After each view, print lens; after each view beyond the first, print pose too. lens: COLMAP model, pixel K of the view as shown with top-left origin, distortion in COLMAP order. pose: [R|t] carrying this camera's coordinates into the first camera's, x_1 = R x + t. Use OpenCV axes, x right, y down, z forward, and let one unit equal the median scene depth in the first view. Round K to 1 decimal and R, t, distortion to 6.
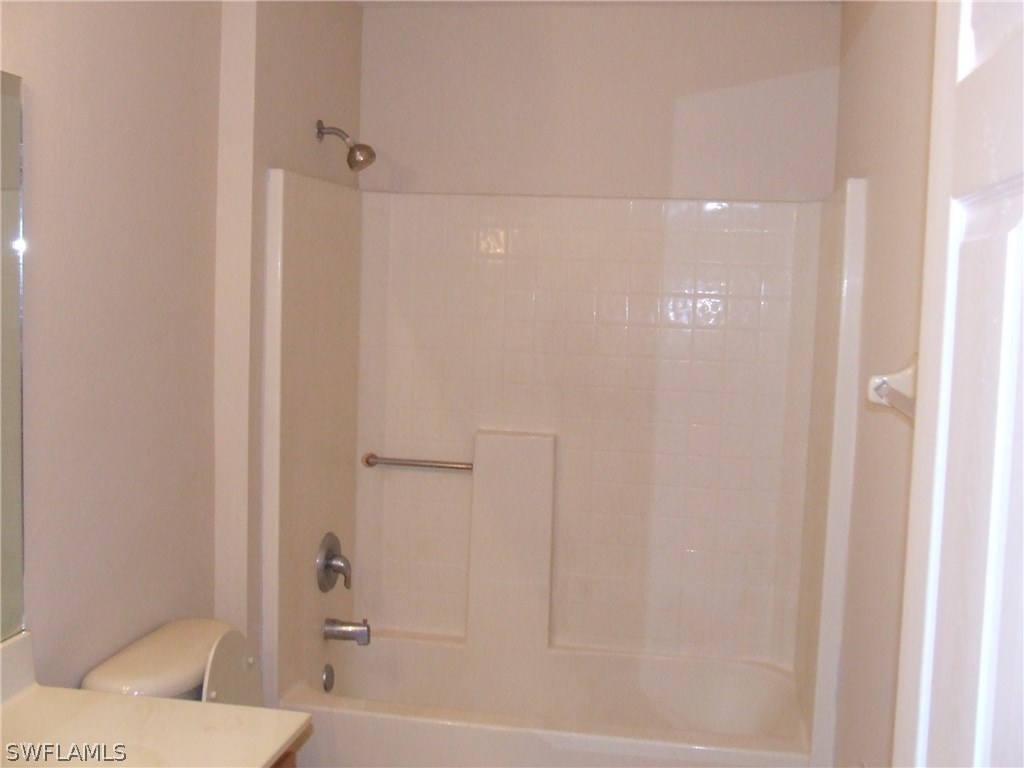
lens RADIAL K [[1118.6, 0, 512.0], [0, 1118.6, 384.0], [0, 0, 1]] dist [-0.029715, -0.011135]
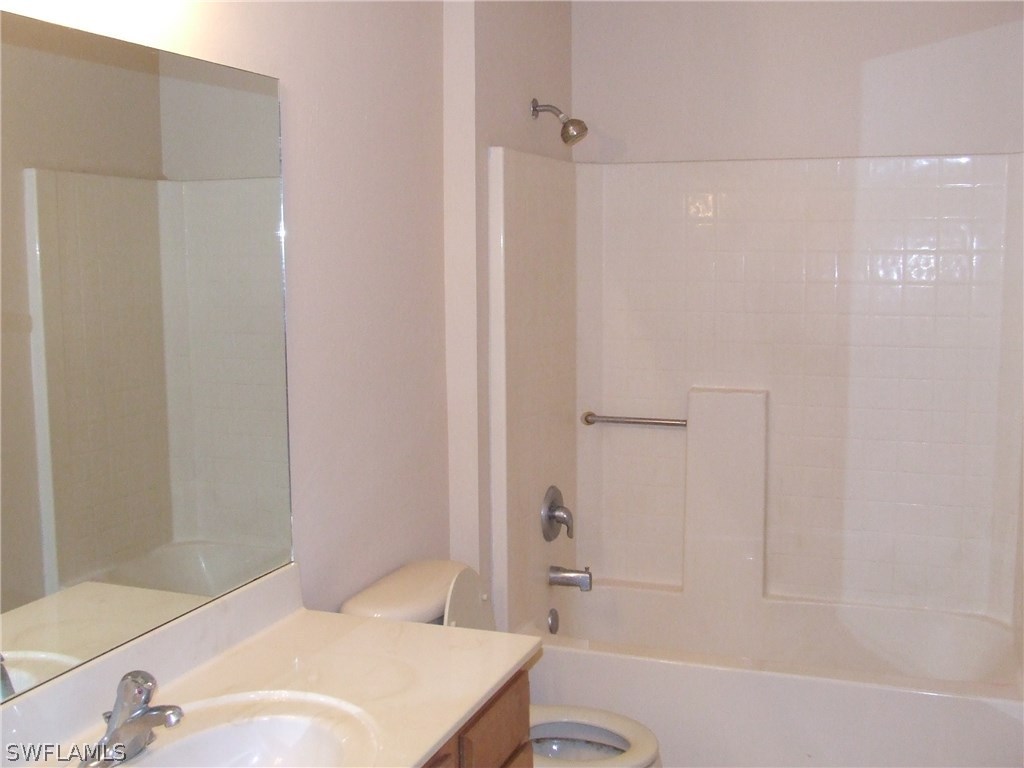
lens RADIAL K [[1197.2, 0, 512.0], [0, 1197.2, 384.0], [0, 0, 1]] dist [-0.130452, 0.249455]
pose [[0.982914, -0.018144, -0.183171, 0.009389], [0.020906, 0.999695, 0.013159, 0.020210], [0.182876, -0.016764, 0.982993, -0.125353]]
